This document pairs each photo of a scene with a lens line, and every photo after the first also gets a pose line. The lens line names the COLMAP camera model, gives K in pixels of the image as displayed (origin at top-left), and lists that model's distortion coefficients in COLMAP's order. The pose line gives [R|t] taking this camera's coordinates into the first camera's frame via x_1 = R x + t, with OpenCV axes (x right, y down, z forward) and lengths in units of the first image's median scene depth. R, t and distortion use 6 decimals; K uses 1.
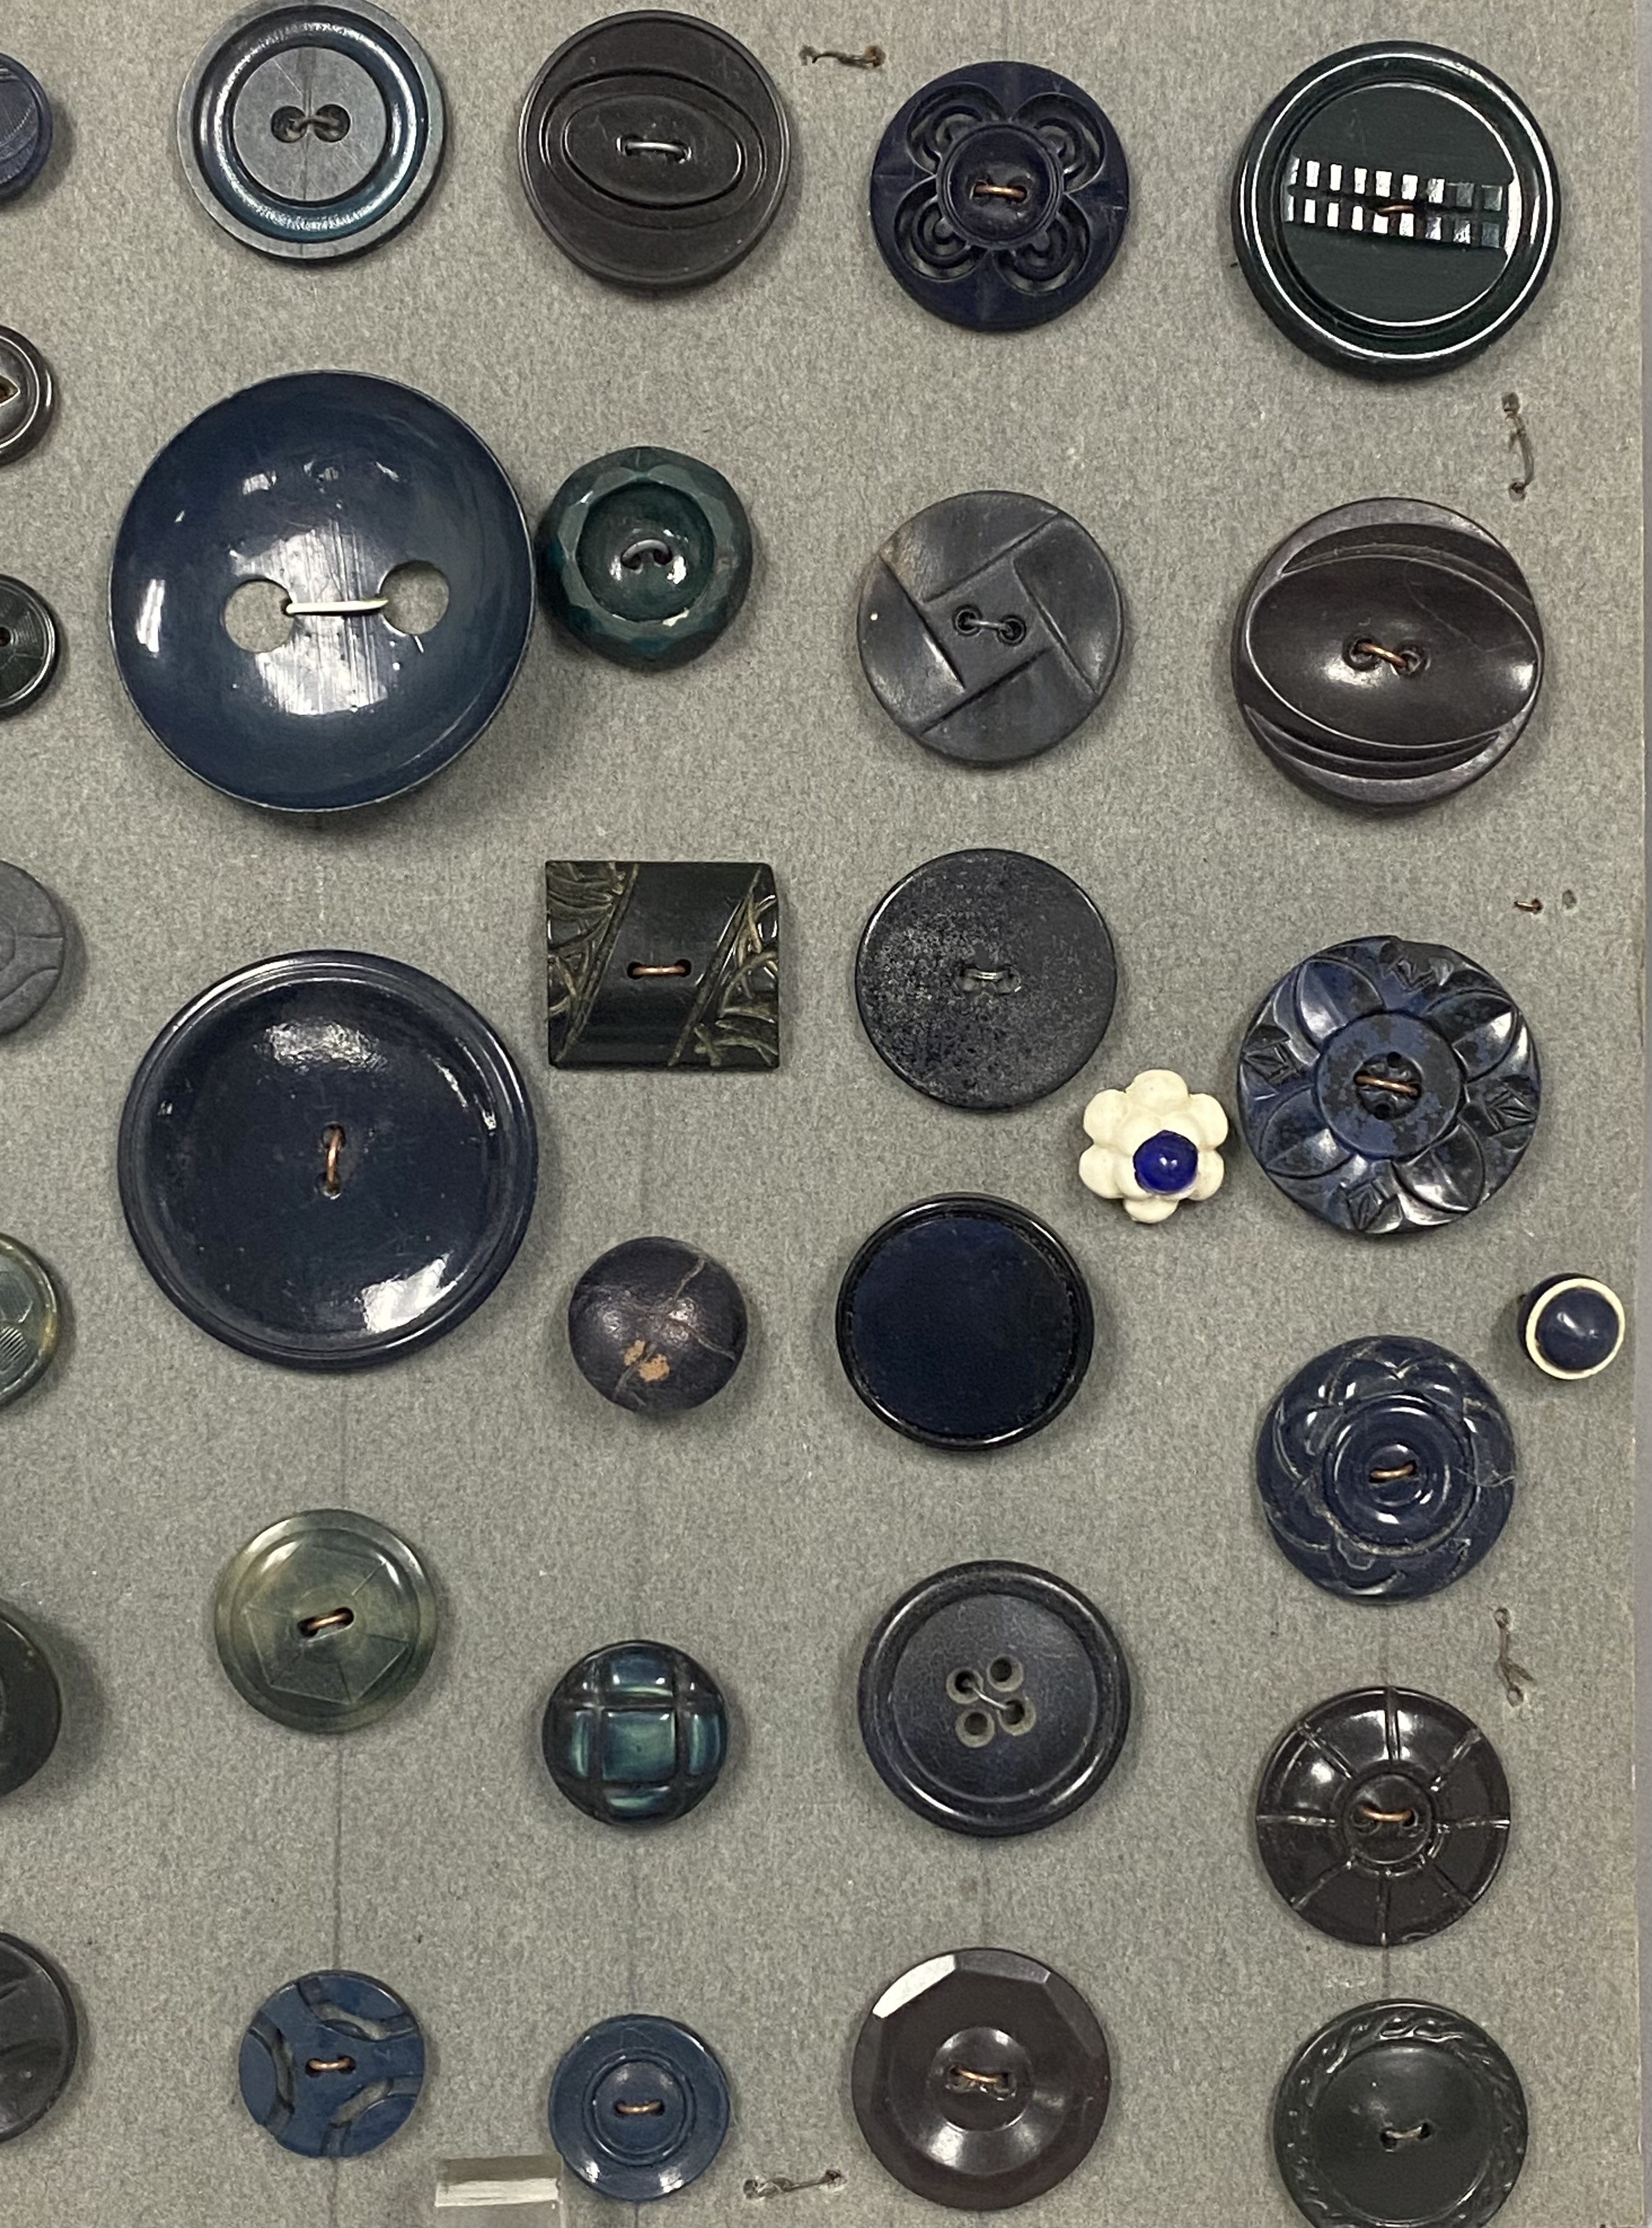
lens RADIAL K [[3507.4, 0, 826.0], [0, 3507.4, 1114.0], [0, 0, 1]] dist [0.238816, -0.870925]
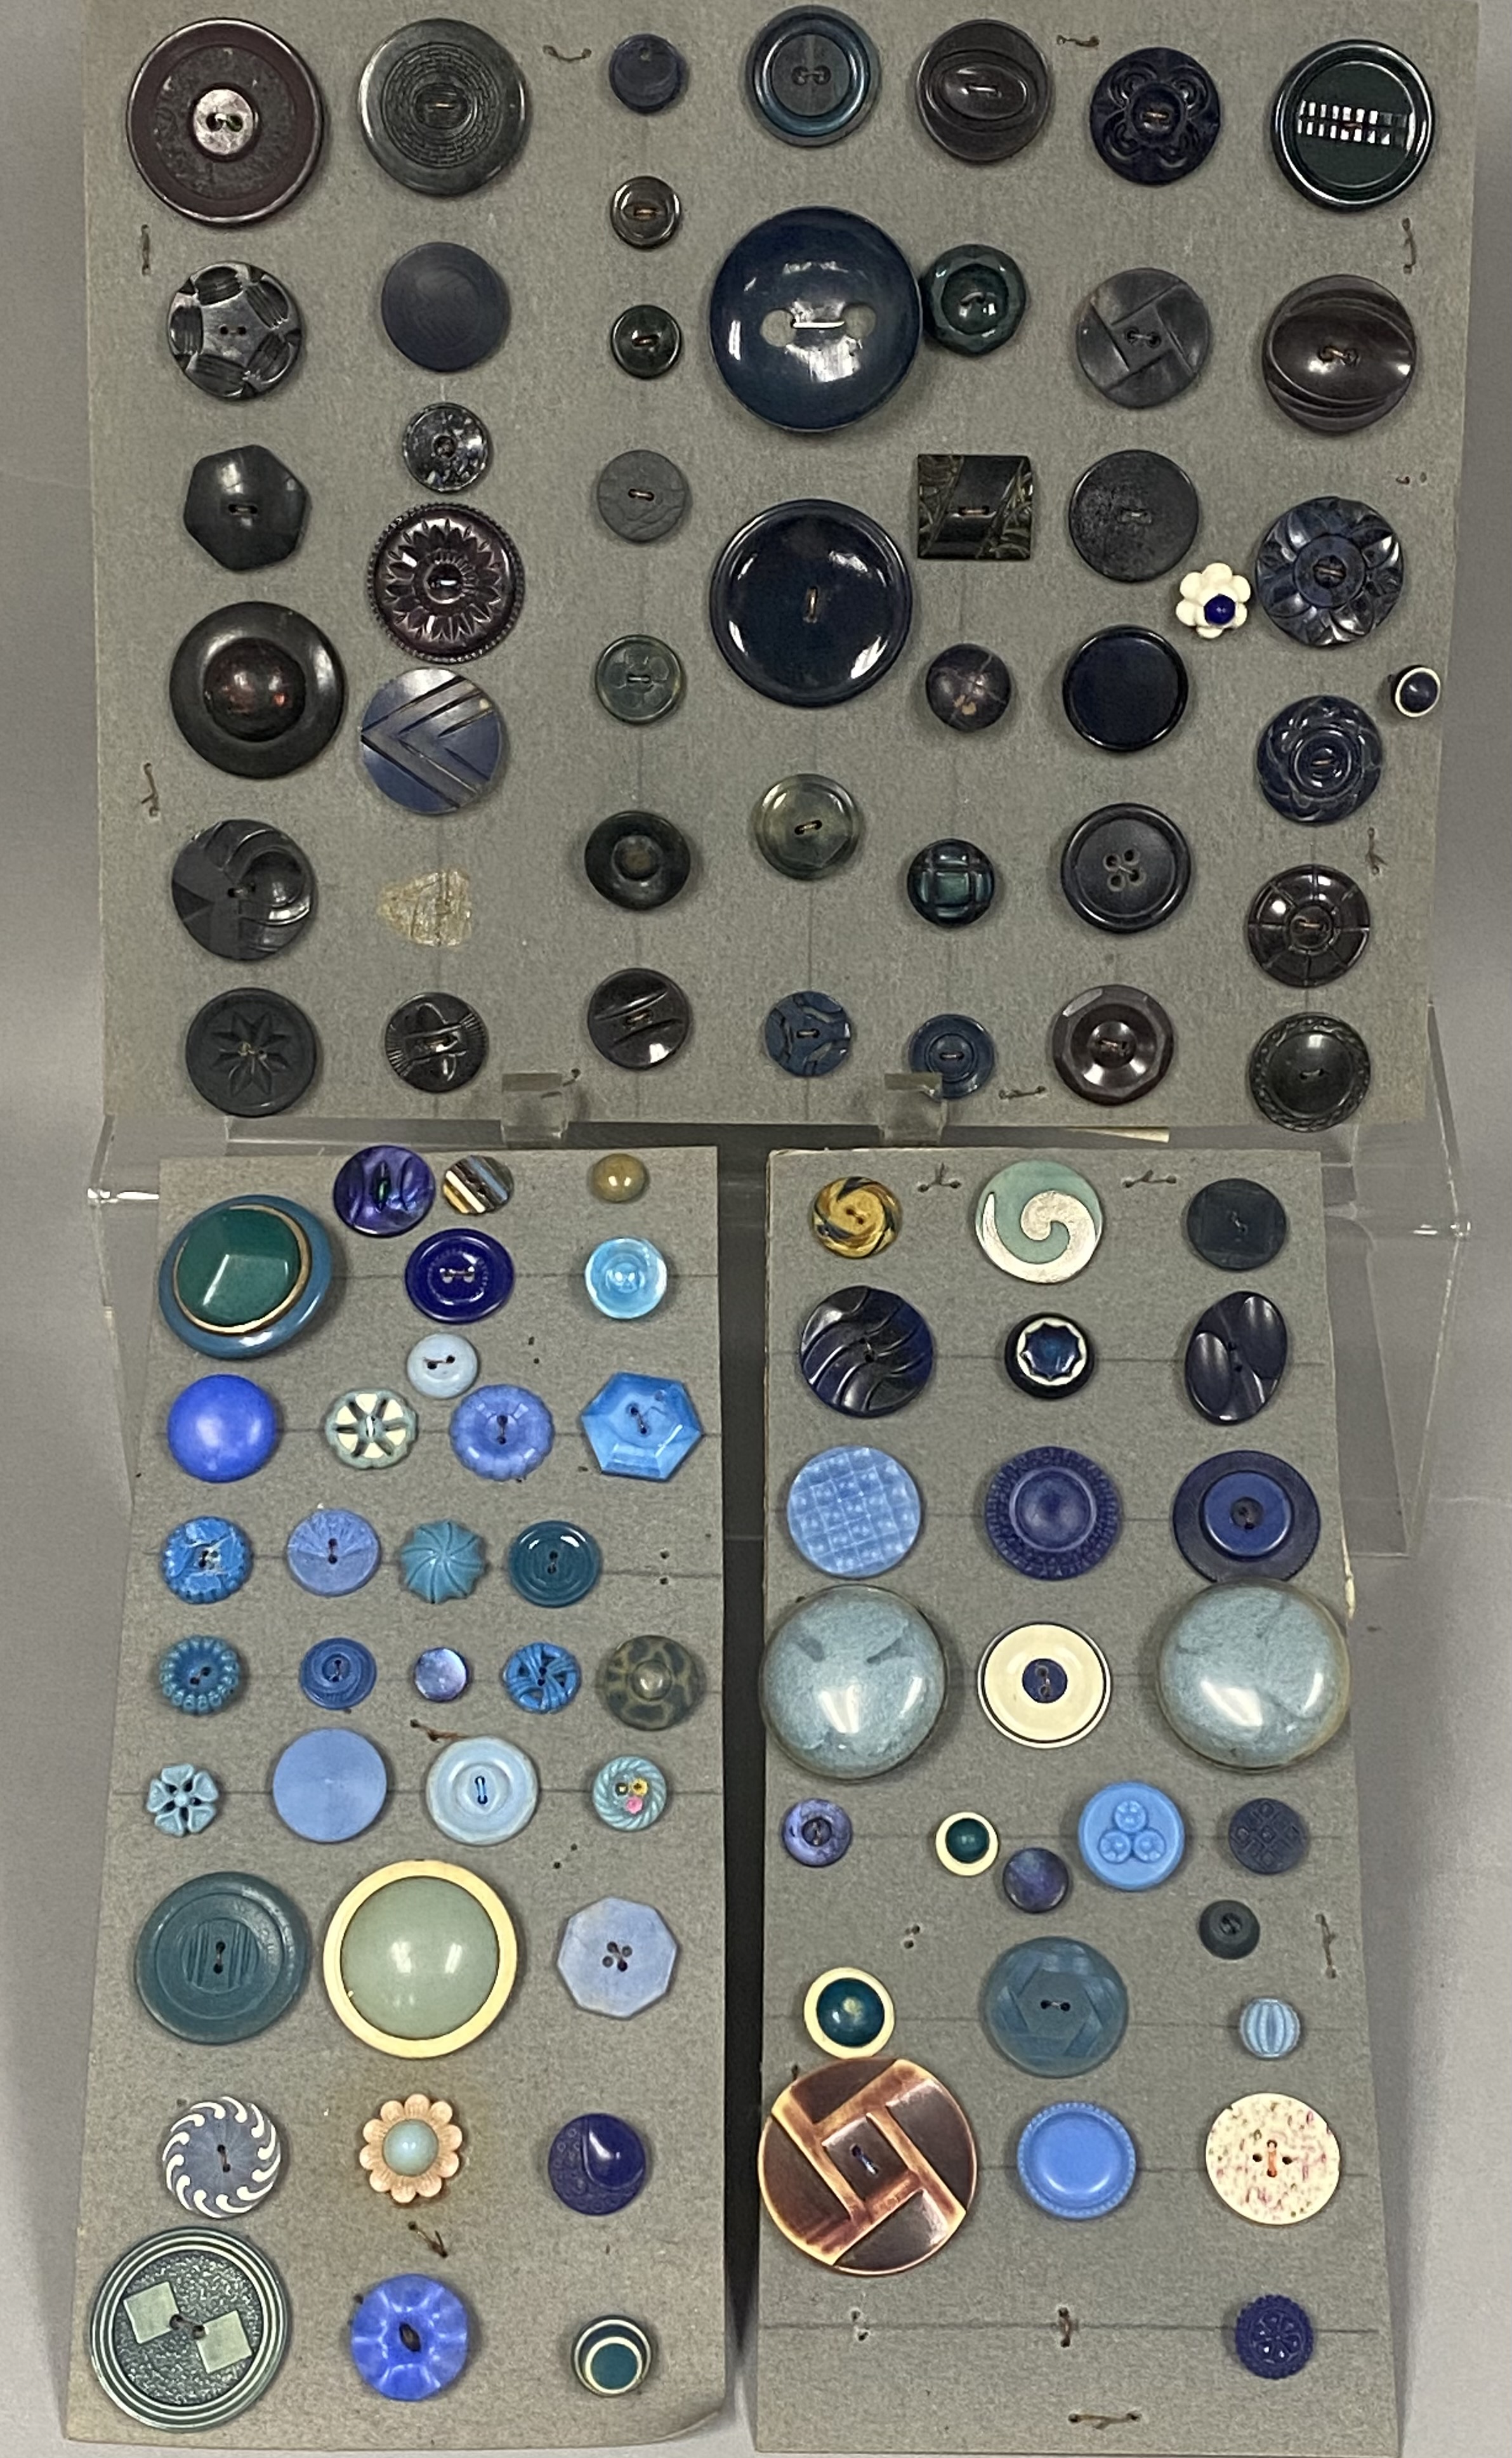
lens RADIAL K [[3605.4, 0, 760.8], [0, 3605.4, 1138.5], [0, 0, 1]] dist [0.197253, -0.656016]
pose [[0.999904, 0.013780, 0.001581, -0.168169], [-0.013833, 0.982346, 0.186562, -0.073622], [0.001017, -0.186566, 0.982442, -1.125492]]
